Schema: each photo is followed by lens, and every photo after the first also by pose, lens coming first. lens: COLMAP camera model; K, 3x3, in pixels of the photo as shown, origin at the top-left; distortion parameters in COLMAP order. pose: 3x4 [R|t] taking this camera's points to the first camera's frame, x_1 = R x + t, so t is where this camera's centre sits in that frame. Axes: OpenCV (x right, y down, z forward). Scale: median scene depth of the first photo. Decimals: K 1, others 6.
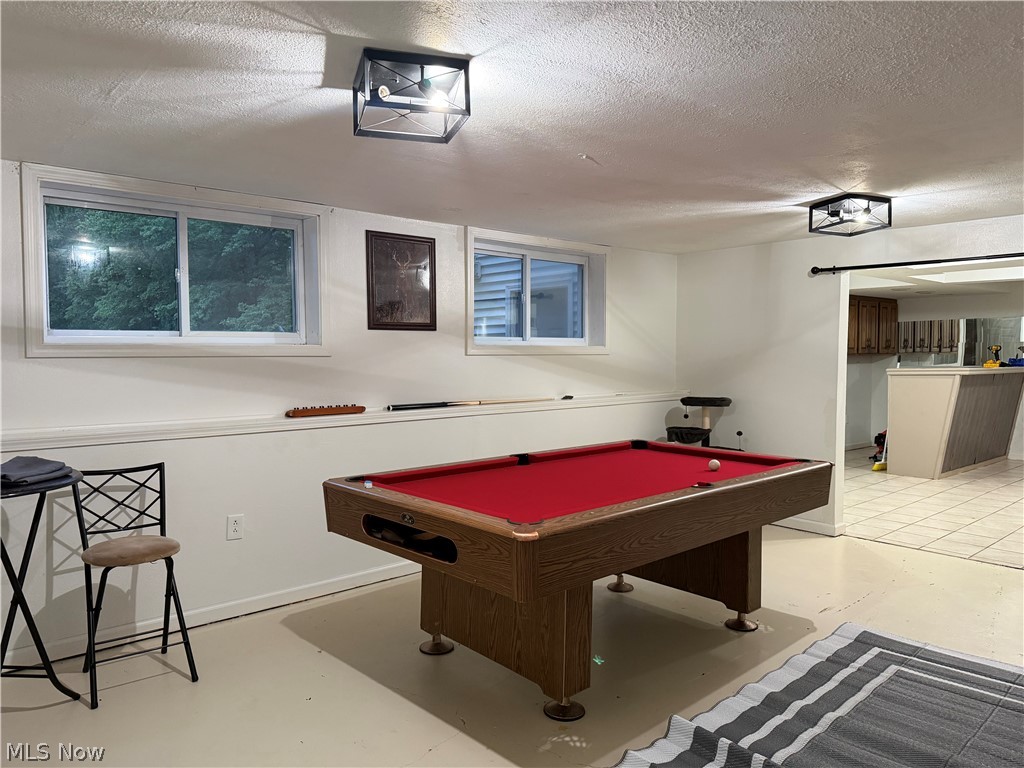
lens RADIAL K [[717.8, 0, 516.4], [0, 717.8, 383.6], [0, 0, 1]] dist [0.022386, -0.026594]
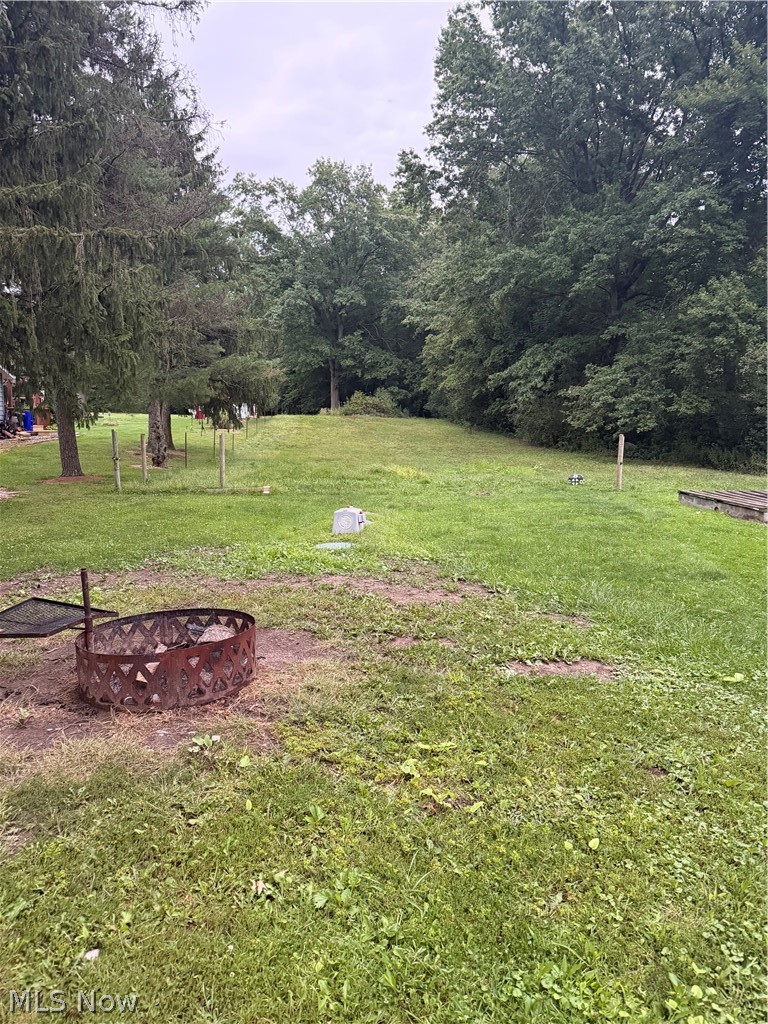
lens RADIAL K [[717.8, 0, 385.7], [0, 717.8, 517.9], [0, 0, 1]] dist [0.022386, -0.026594]
pose [[0.789241, 0.096147, -0.606510, -0.093070], [-0.042081, 0.993813, 0.102785, -0.025004], [0.612641, -0.055600, 0.788404, 0.293778]]
